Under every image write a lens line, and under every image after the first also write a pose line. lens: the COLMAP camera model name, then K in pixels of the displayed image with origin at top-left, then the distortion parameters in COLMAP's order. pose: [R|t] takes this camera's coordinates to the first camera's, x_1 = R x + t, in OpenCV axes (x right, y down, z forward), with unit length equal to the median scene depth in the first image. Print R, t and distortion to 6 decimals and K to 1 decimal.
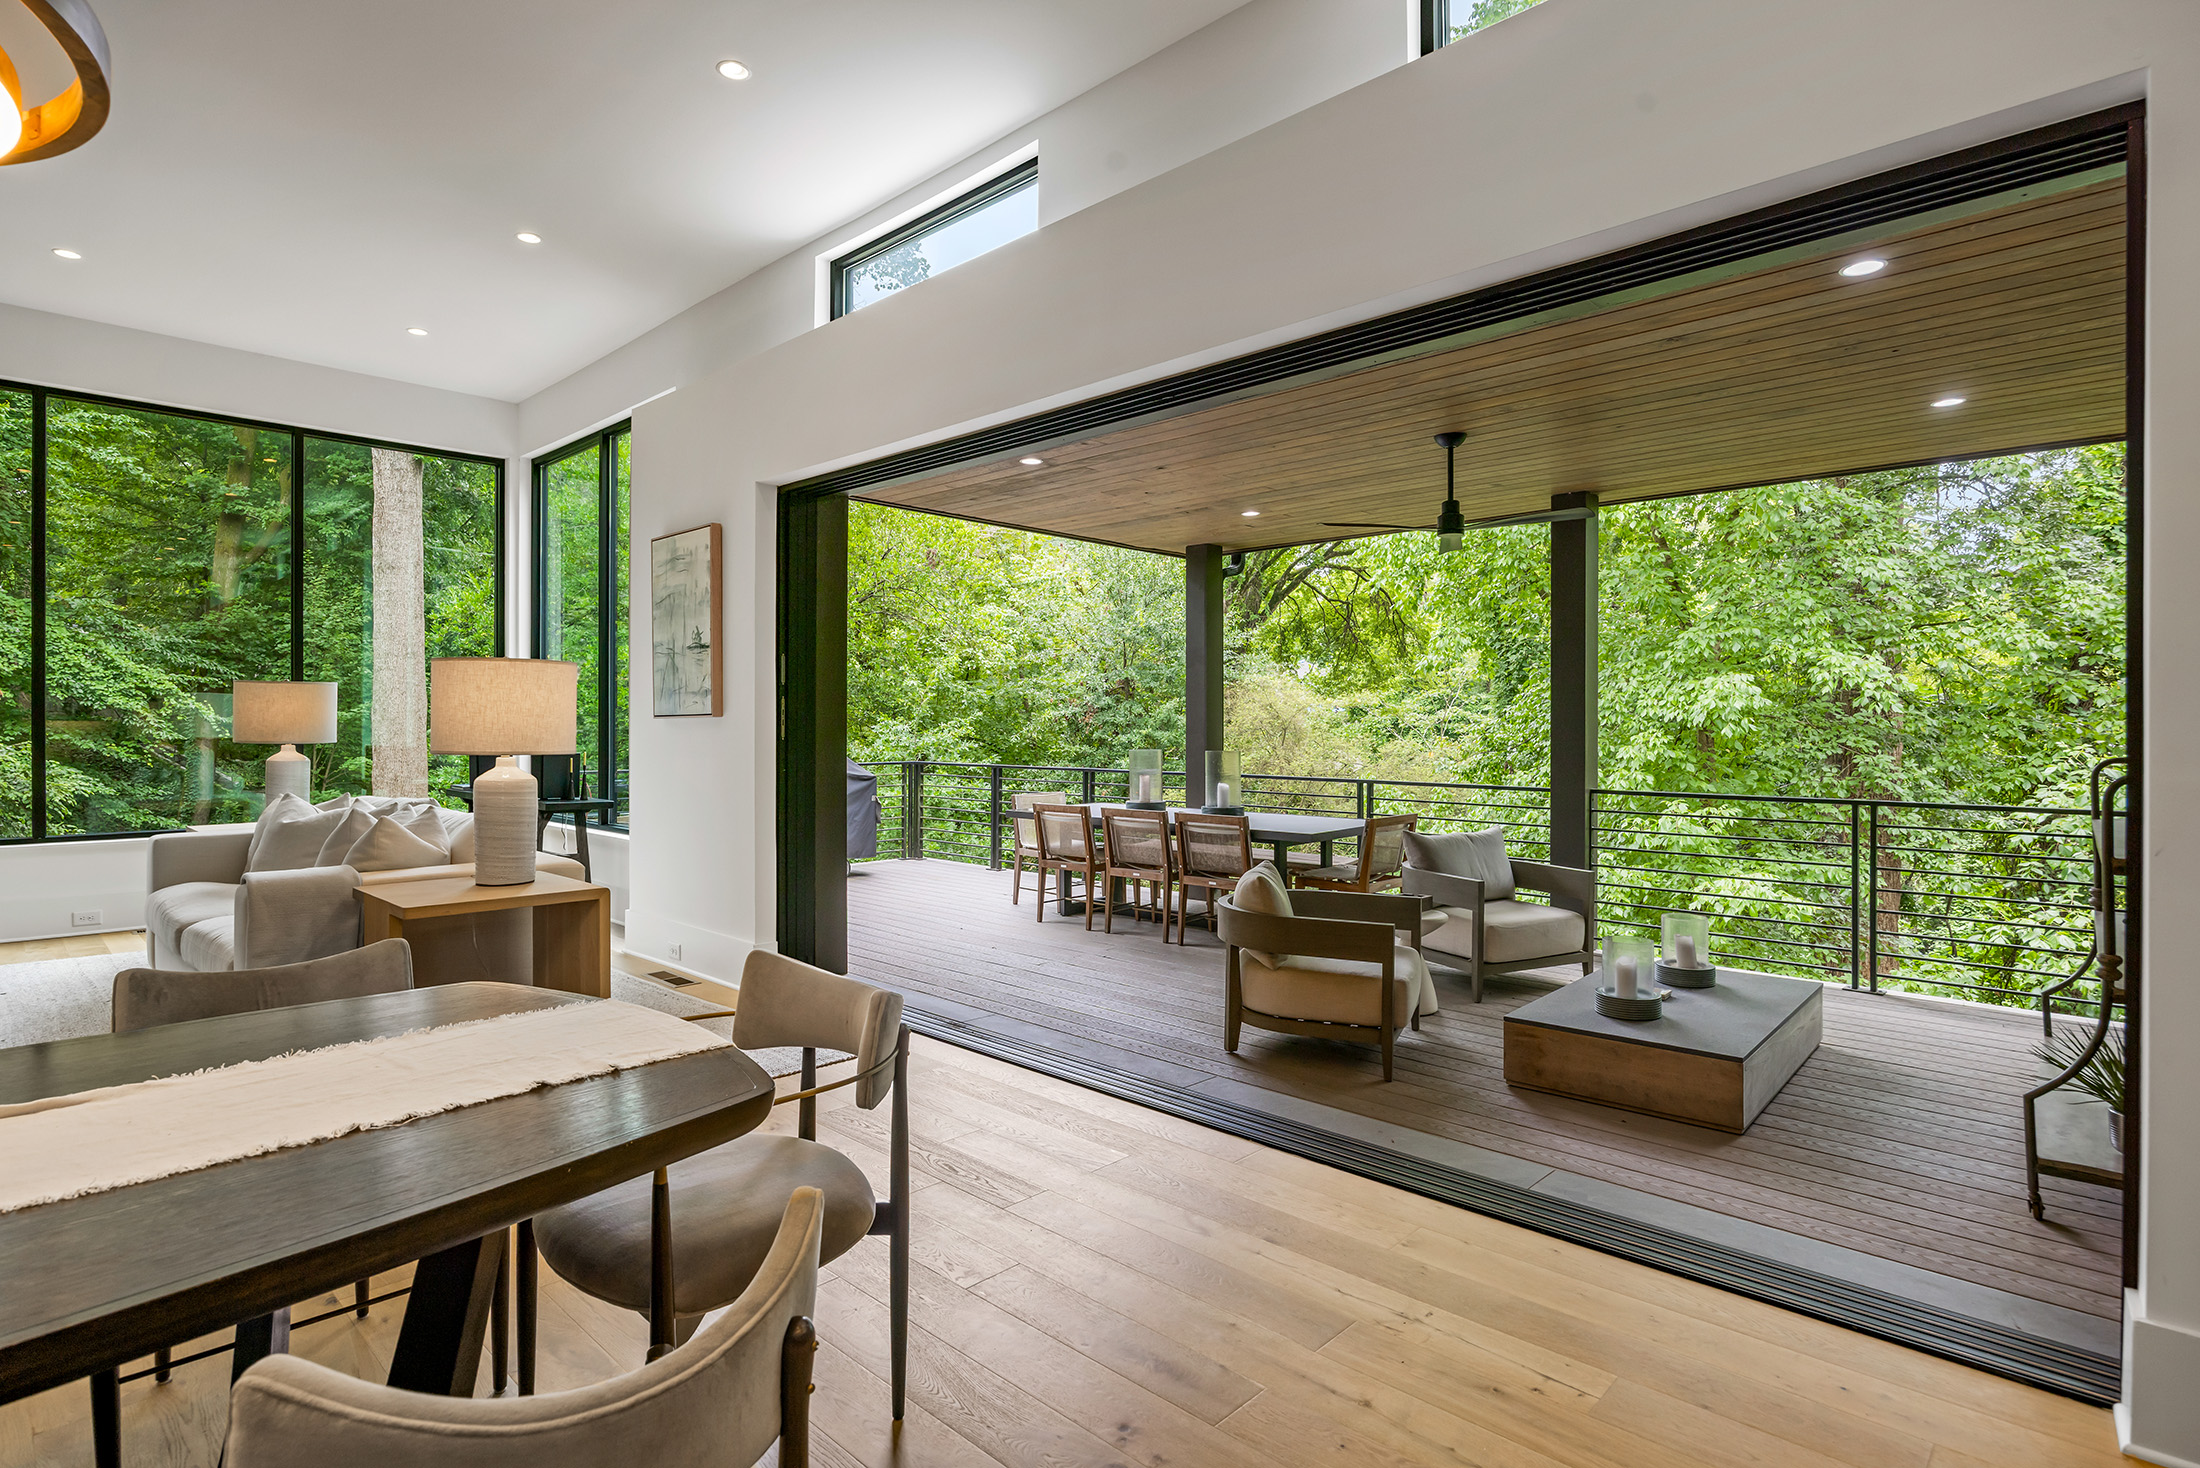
lens RADIAL K [[1106.9, 0, 1105.1], [0, 1106.9, 729.7], [0, 0, 1]] dist [-0.003282, -0.000554]
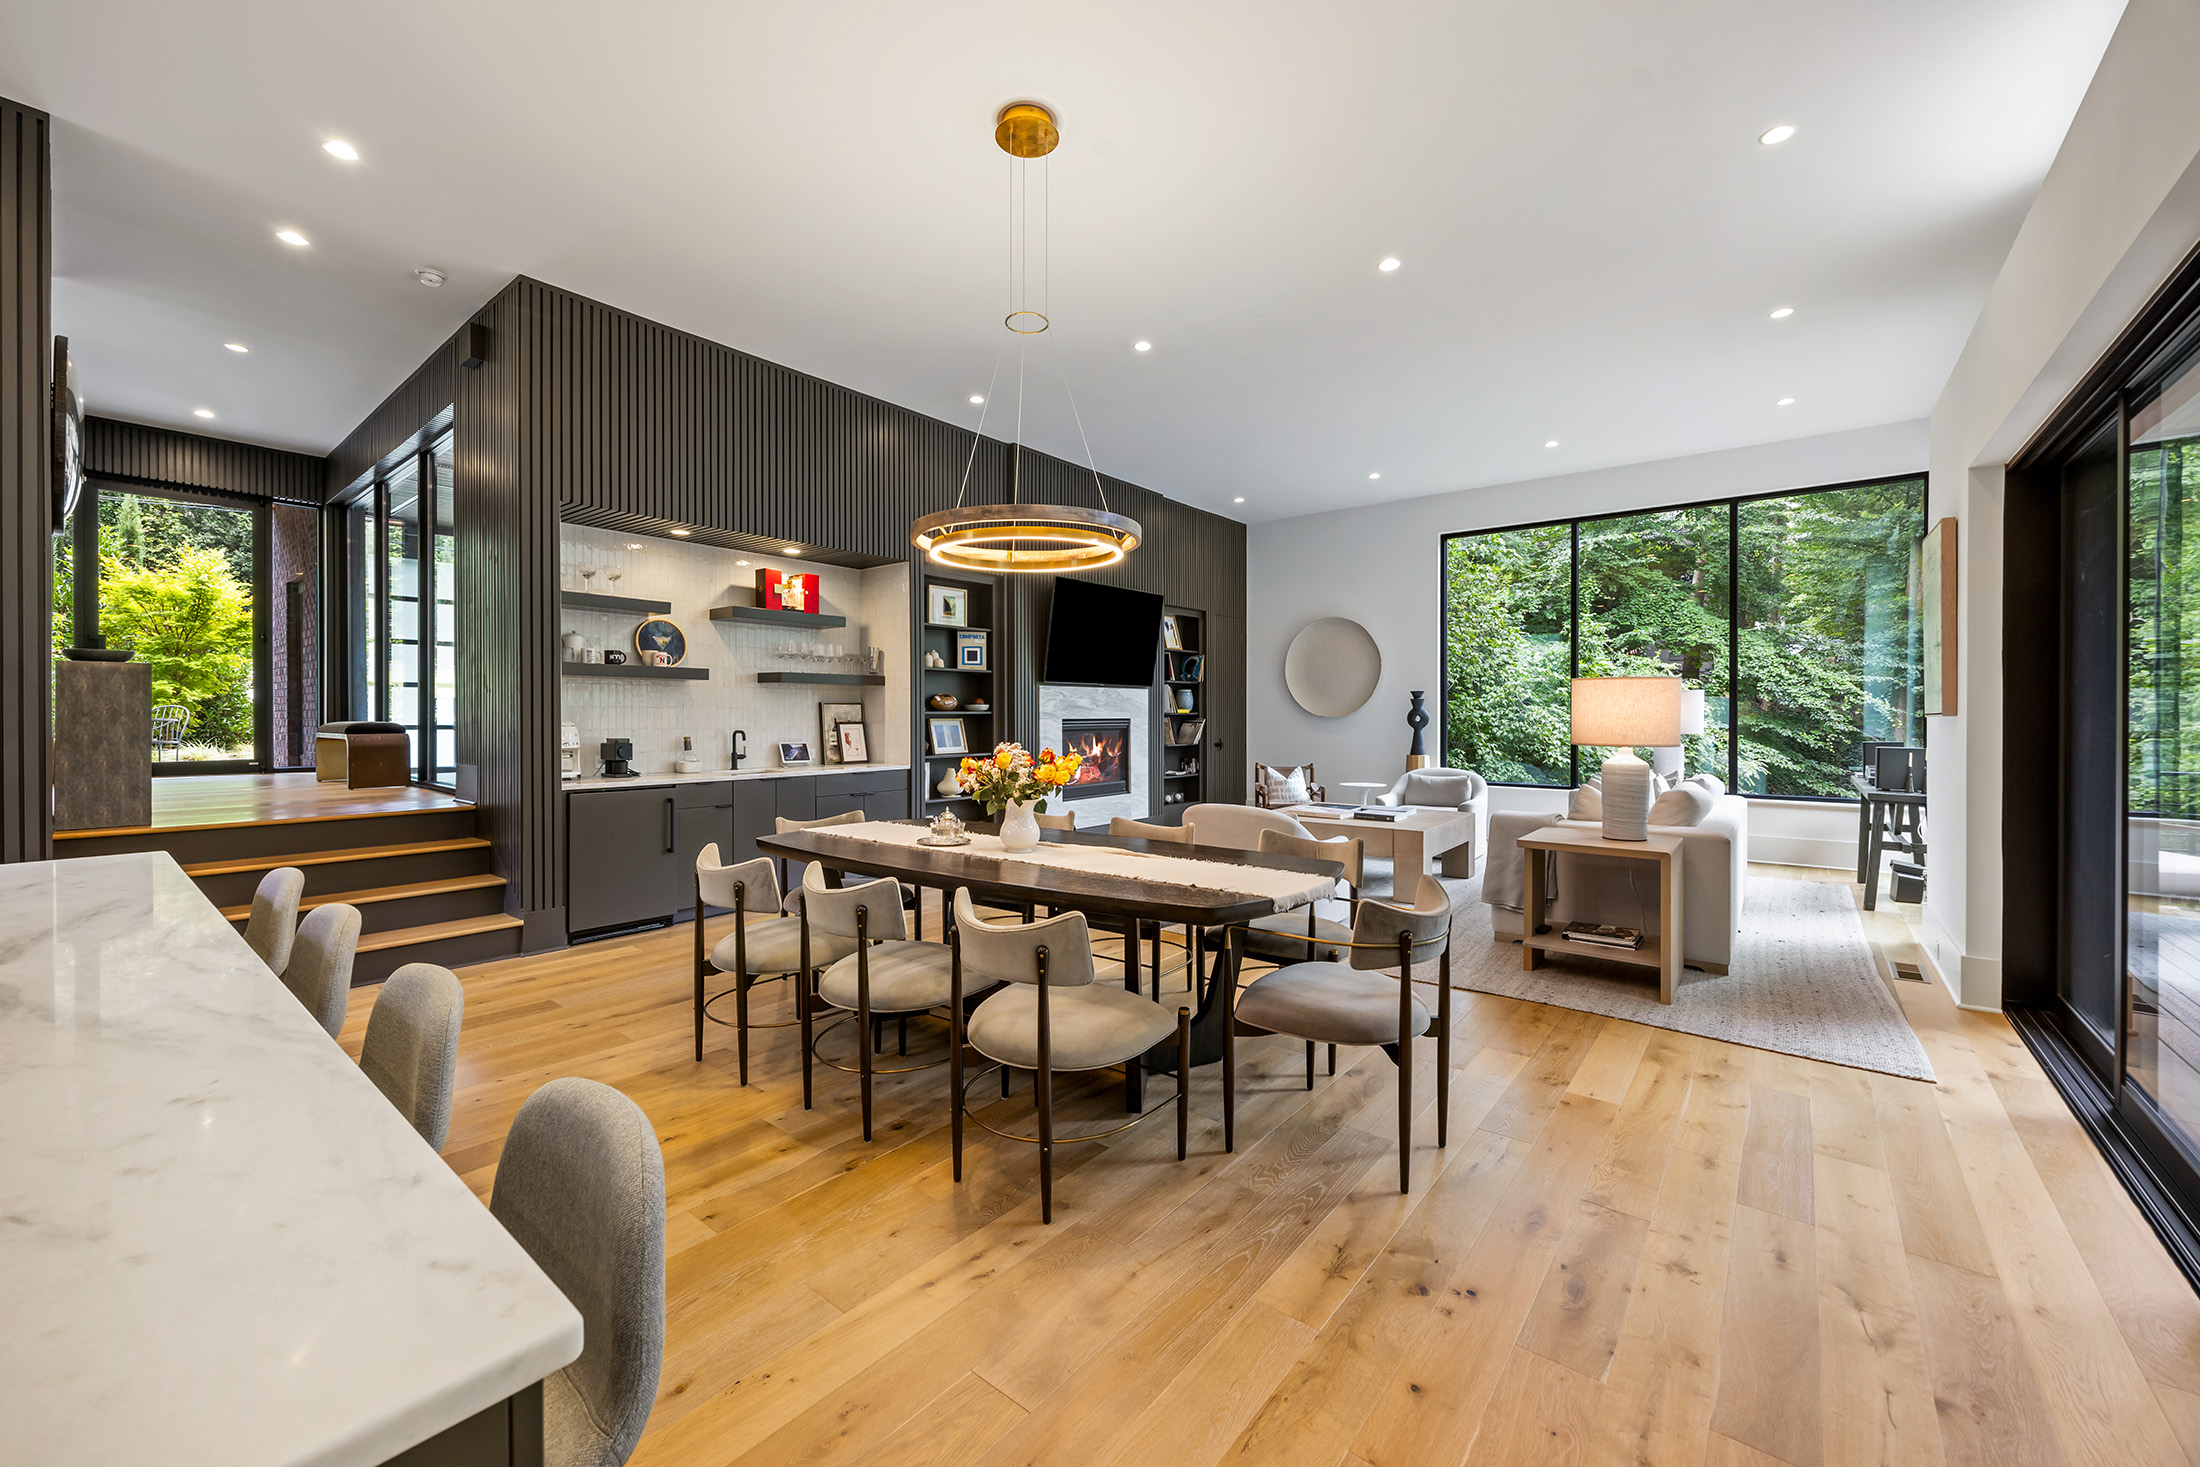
lens RADIAL K [[865.9, 0, 1077.9], [0, 865.9, 719.0], [0, 0, 1]] dist [0.003836, -0.000946]
pose [[0.070352, 0.005442, -0.997507, 0.187995], [-0.006333, 0.999967, 0.005008, -0.004458], [0.997502, 0.005965, 0.070384, 0.092898]]
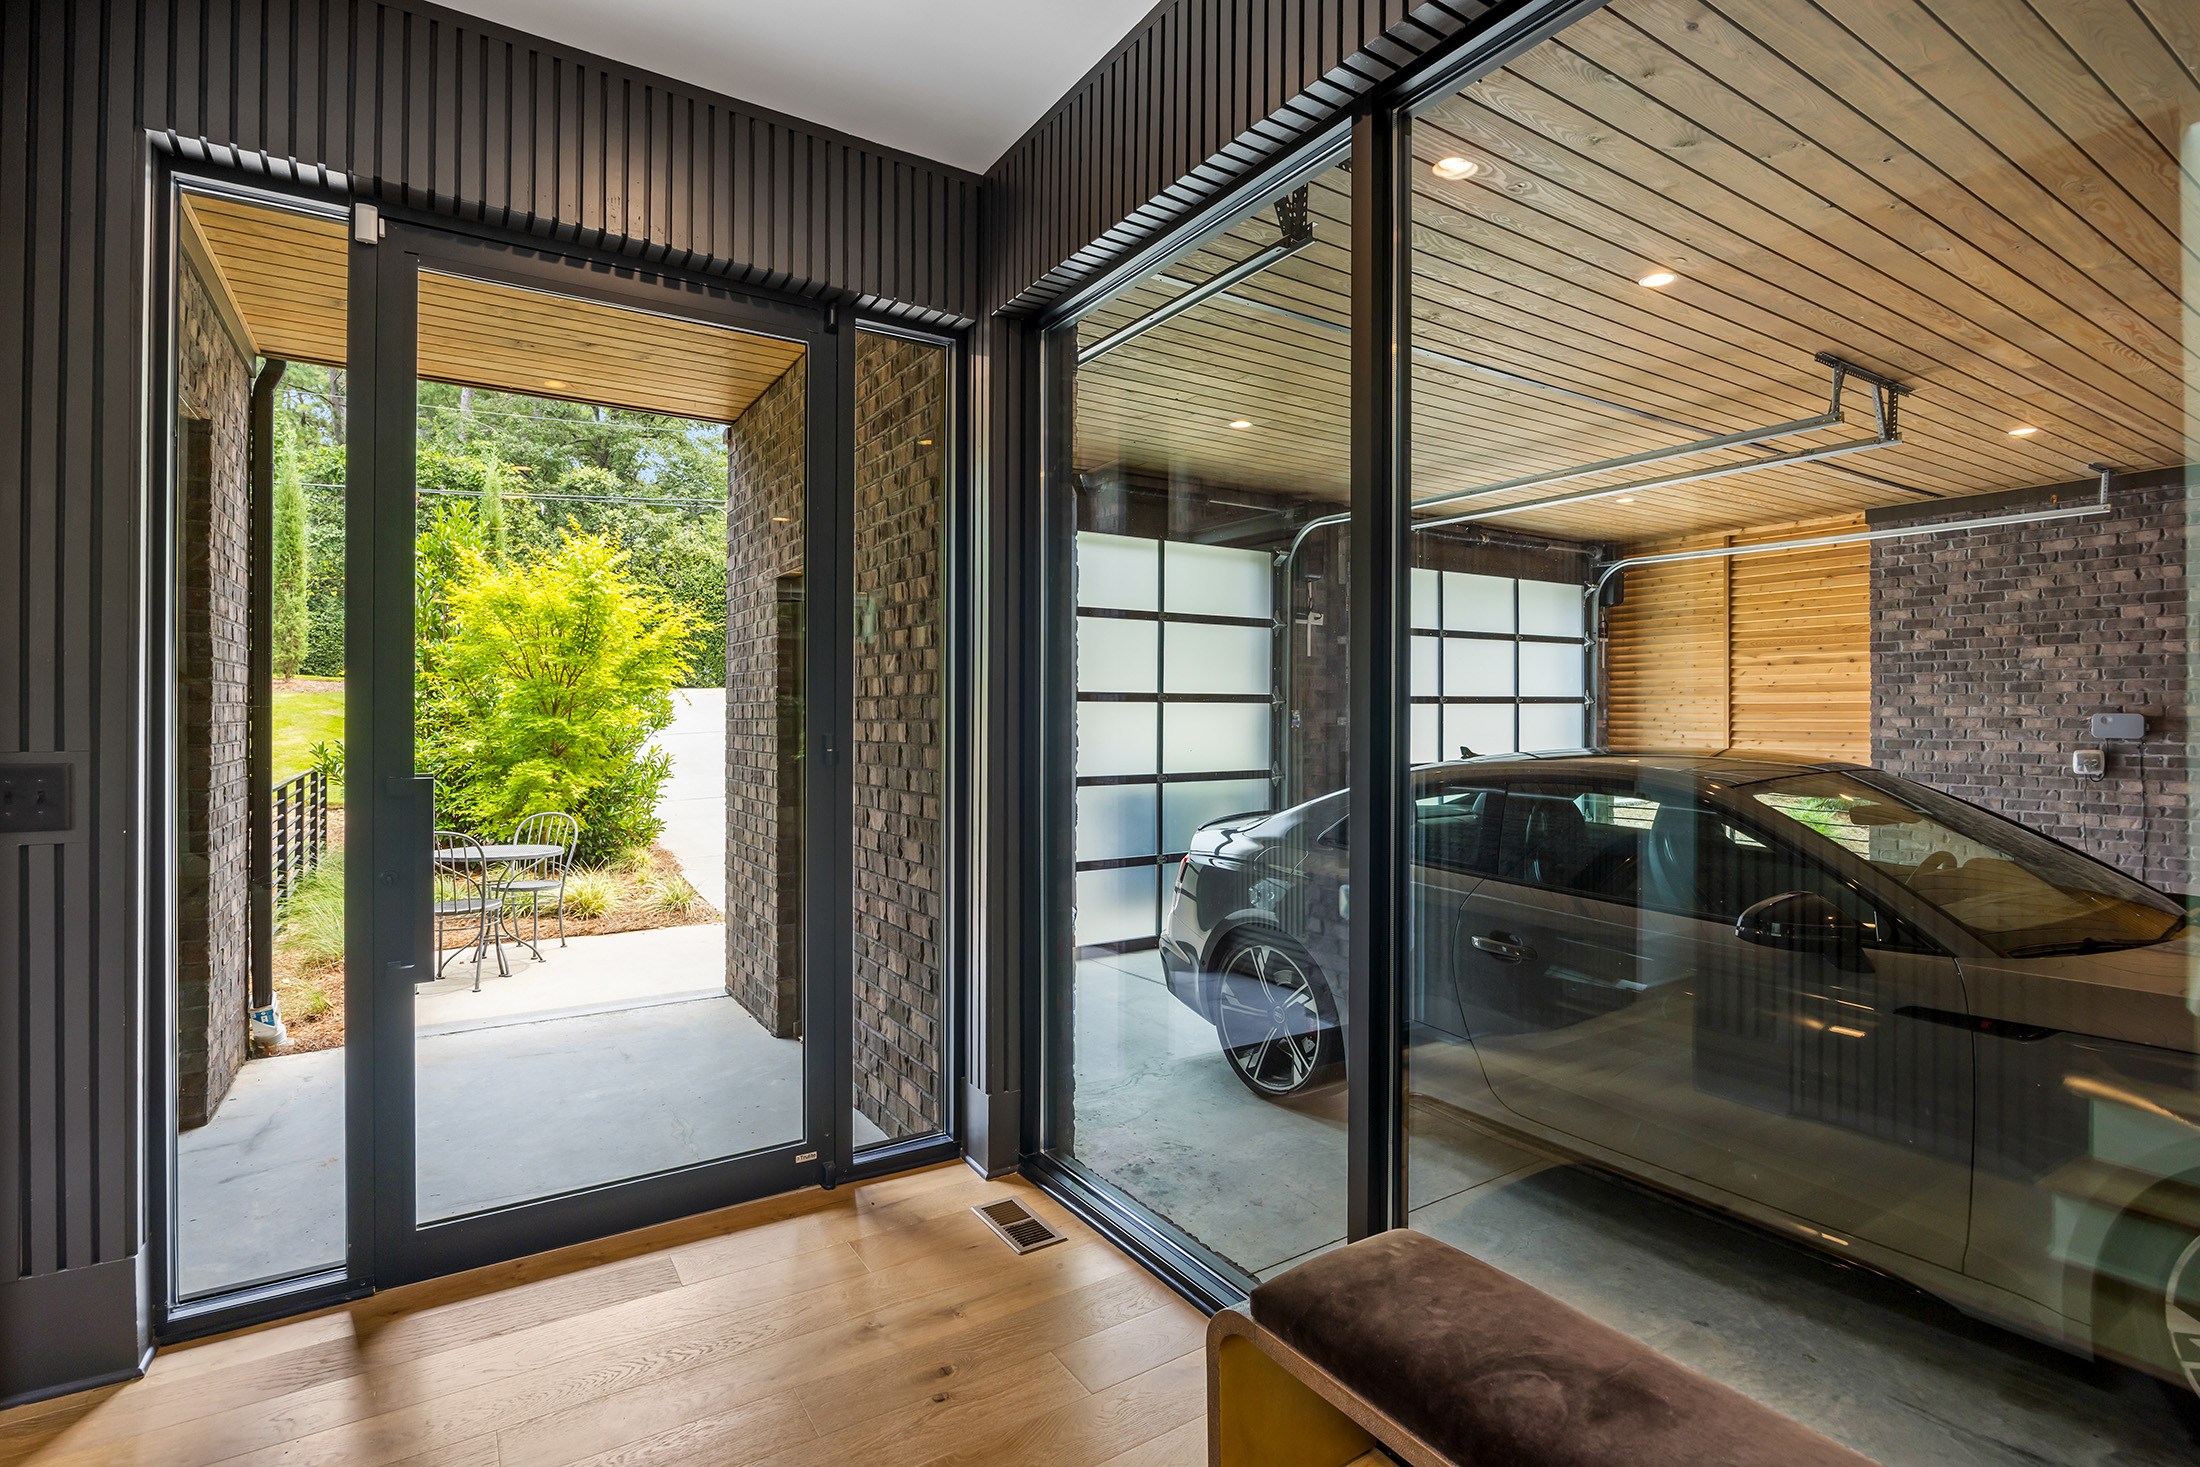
lens RADIAL K [[1011.0, 0, 1080.4], [0, 1011.0, 710.1], [0, 0, 1]] dist [-0.020852, 0.002258]
pose [[-0.225051, -0.000576, -0.974347, -0.333454], [-0.008020, 0.999967, 0.001261, -0.074623], [0.974314, 0.008098, -0.225048, -0.403561]]
